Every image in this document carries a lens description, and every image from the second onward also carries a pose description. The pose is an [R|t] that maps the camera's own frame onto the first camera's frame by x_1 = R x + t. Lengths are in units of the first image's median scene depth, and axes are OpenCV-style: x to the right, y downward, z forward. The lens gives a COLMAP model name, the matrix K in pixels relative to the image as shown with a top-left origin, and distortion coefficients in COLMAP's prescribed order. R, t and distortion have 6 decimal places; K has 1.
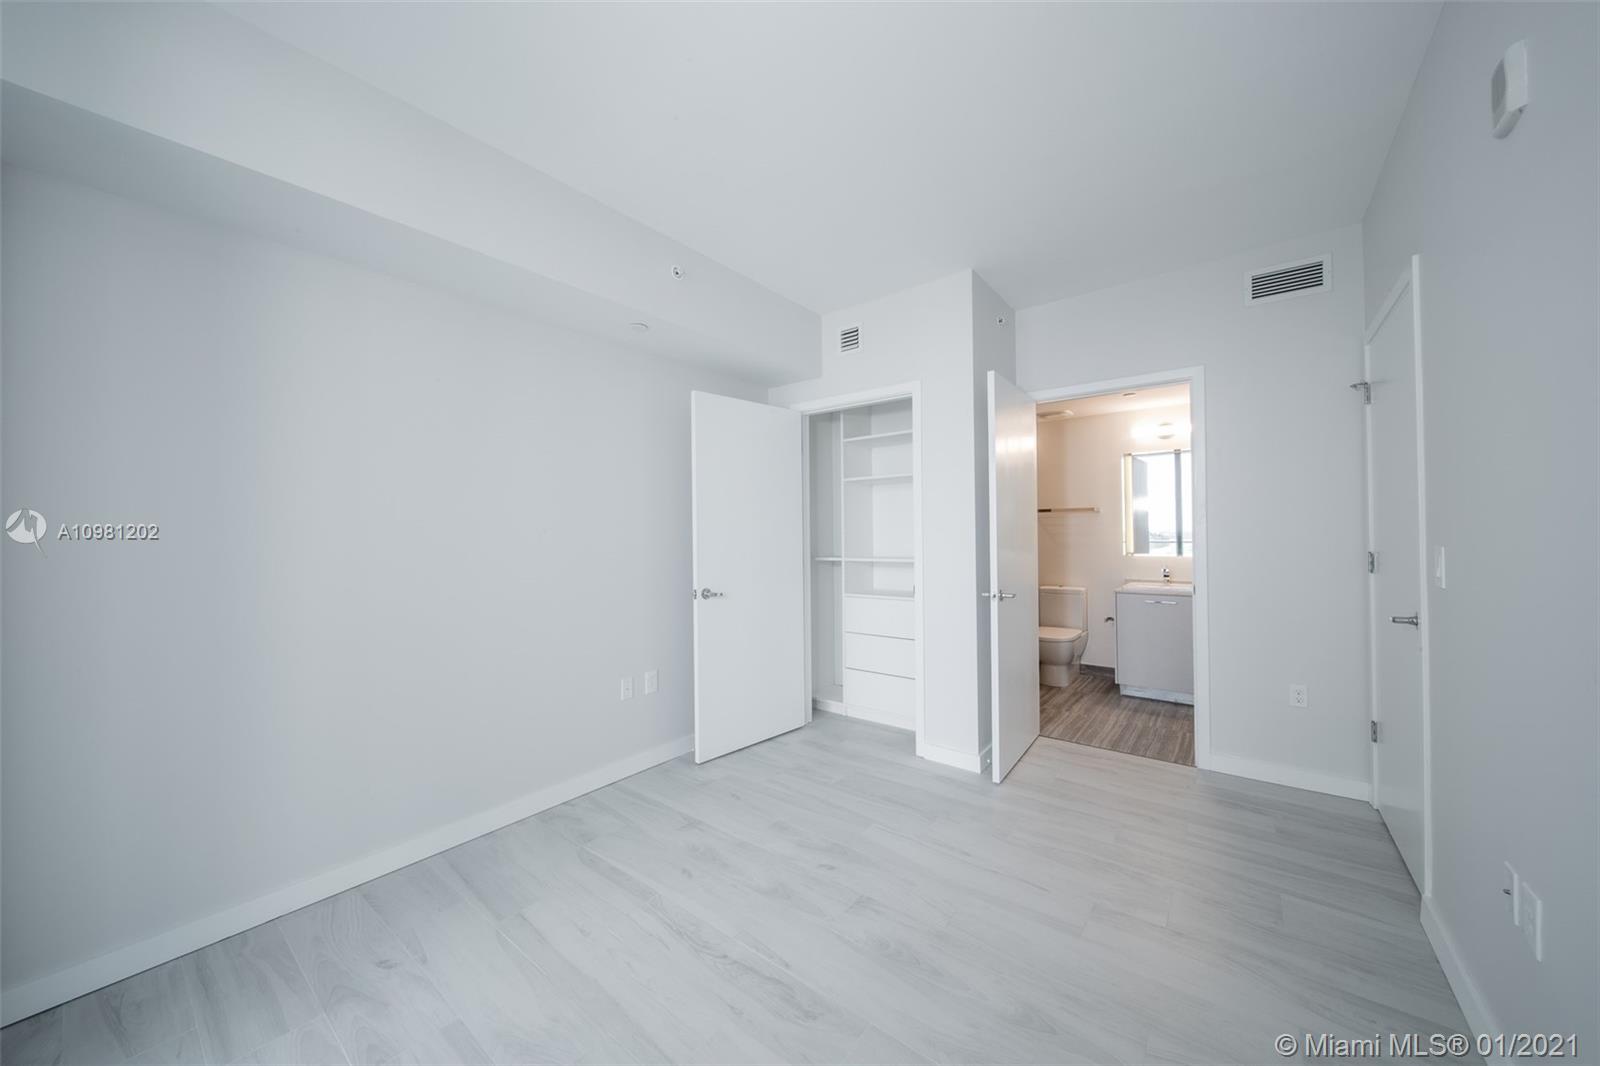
lens RADIAL K [[556.7, 0, 804.7], [0, 556.7, 528.8], [0, 0, 1]] dist [0.000662, -0.000078]
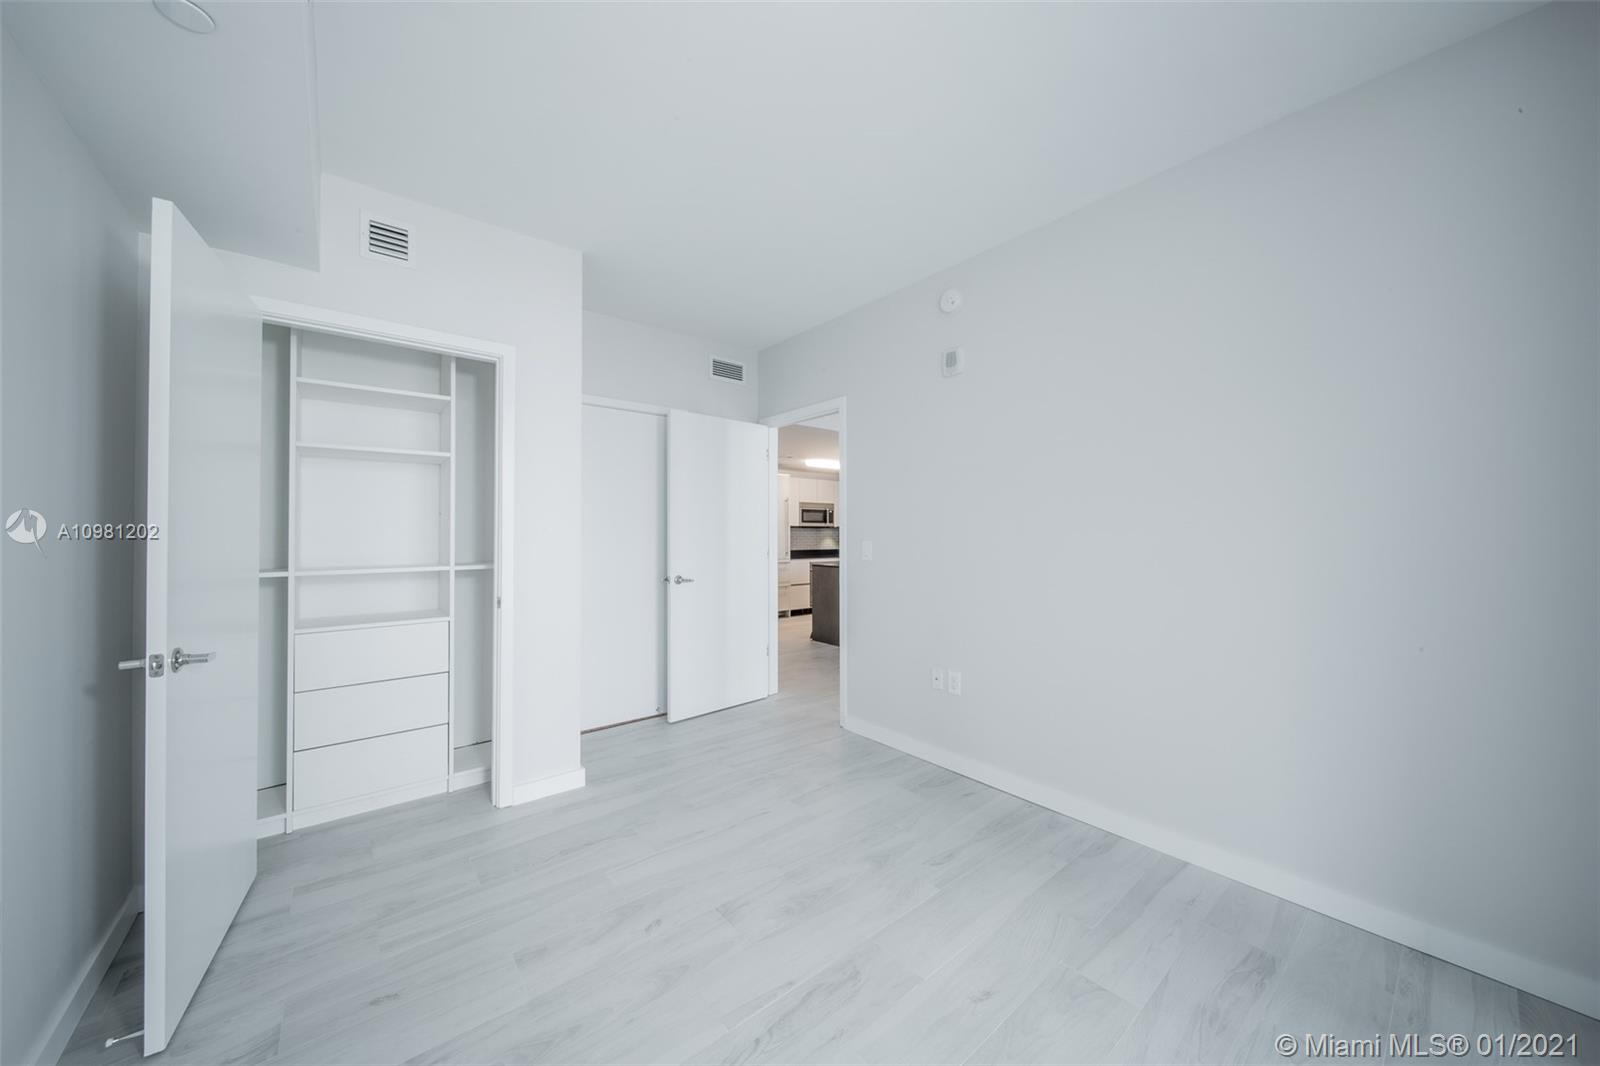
lens RADIAL K [[556.7, 0, 804.7], [0, 556.7, 528.8], [0, 0, 1]] dist [0.000662, -0.000078]
pose [[0.212587, 0.019490, 0.976948, -0.652550], [-0.012028, 0.999778, -0.017328, 0.015370], [-0.977068, -0.008067, 0.212774, 0.523517]]
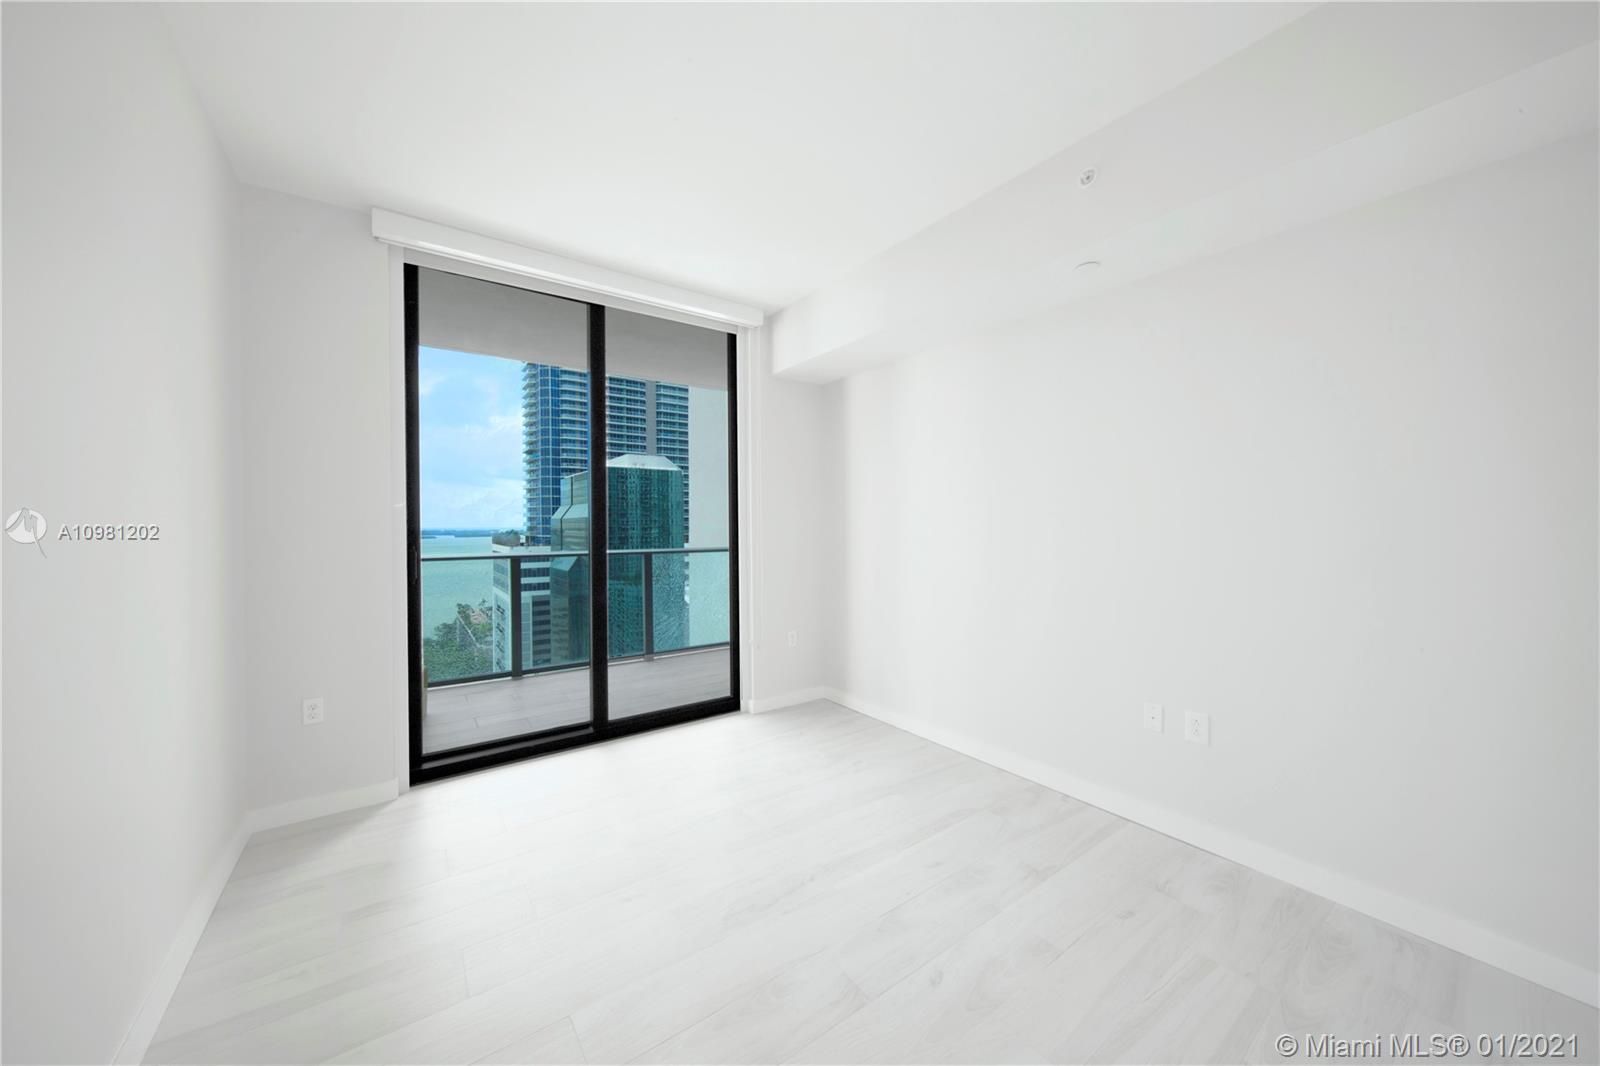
lens RADIAL K [[556.7, 0, 804.7], [0, 556.7, 528.8], [0, 0, 1]] dist [0.000662, -0.000078]
pose [[-0.268848, 0.016833, -0.963036, 0.677739], [0.019618, 0.999736, 0.011998, 0.006375], [0.962983, -0.015667, -0.269107, 0.905577]]
